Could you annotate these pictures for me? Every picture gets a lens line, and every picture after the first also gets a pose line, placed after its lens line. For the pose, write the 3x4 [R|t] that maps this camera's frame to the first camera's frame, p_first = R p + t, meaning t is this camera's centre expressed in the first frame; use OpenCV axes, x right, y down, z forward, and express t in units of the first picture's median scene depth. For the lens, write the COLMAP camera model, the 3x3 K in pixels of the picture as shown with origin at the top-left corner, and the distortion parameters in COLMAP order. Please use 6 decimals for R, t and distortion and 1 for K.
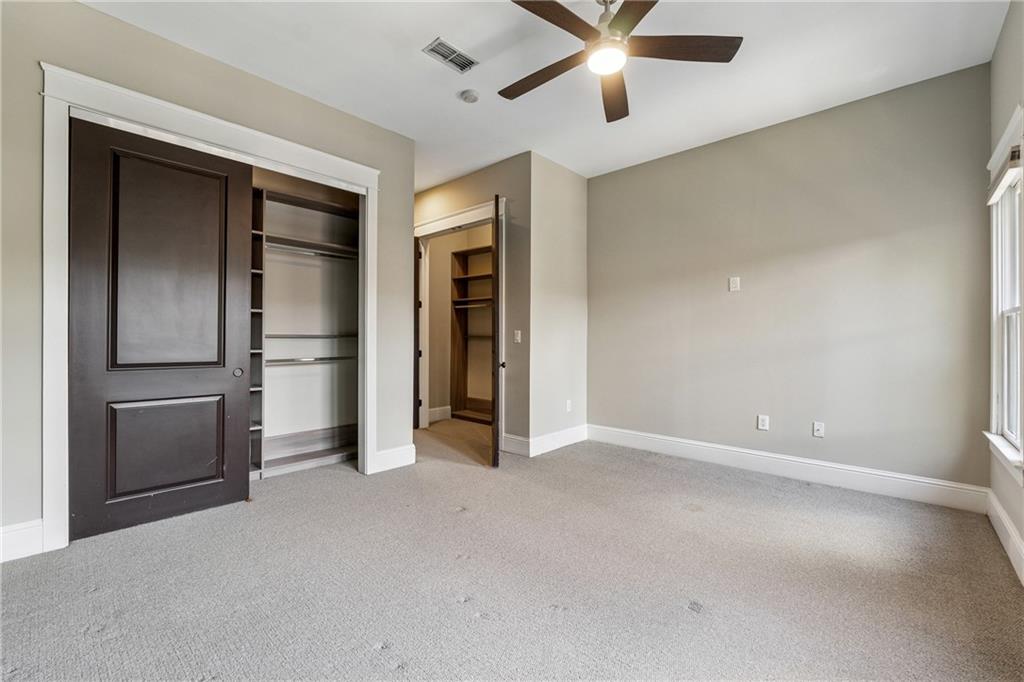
lens RADIAL K [[429.9, 0, 512.0], [0, 429.9, 341.0], [0, 0, 1]] dist [-0.000321, -0.000031]
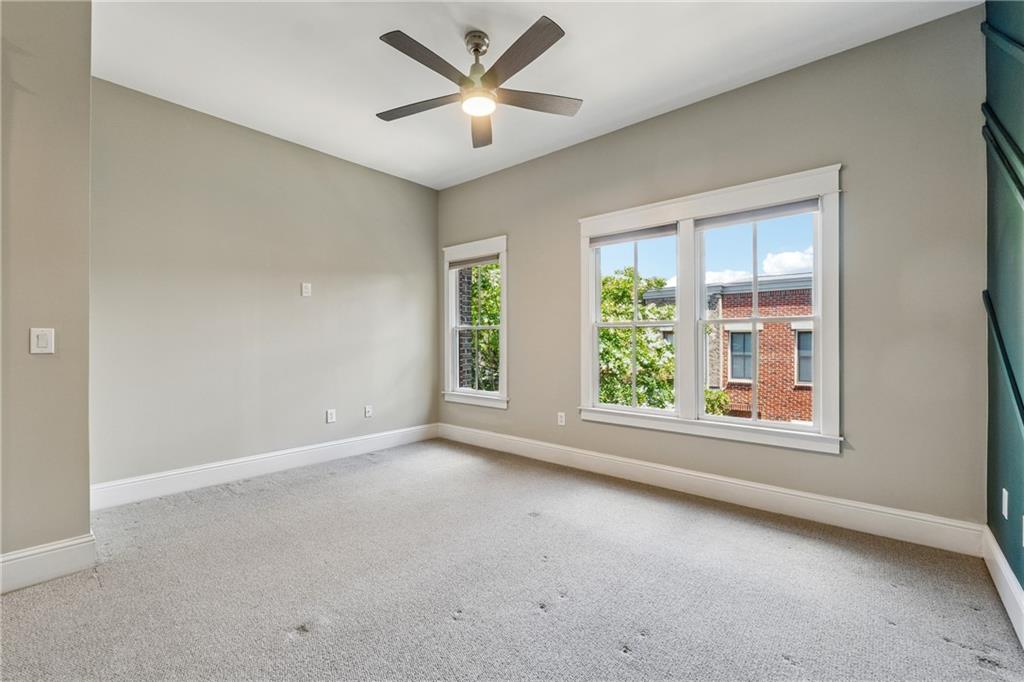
lens RADIAL K [[432.5, 0, 505.3], [0, 432.5, 334.6], [0, 0, 1]] dist [-0.001284, -0.000249]
pose [[-0.019229, 0.013050, 0.999730, -0.607668], [0.008634, 0.999880, -0.012886, -0.005811], [-0.999778, 0.008384, -0.019339, 0.606467]]
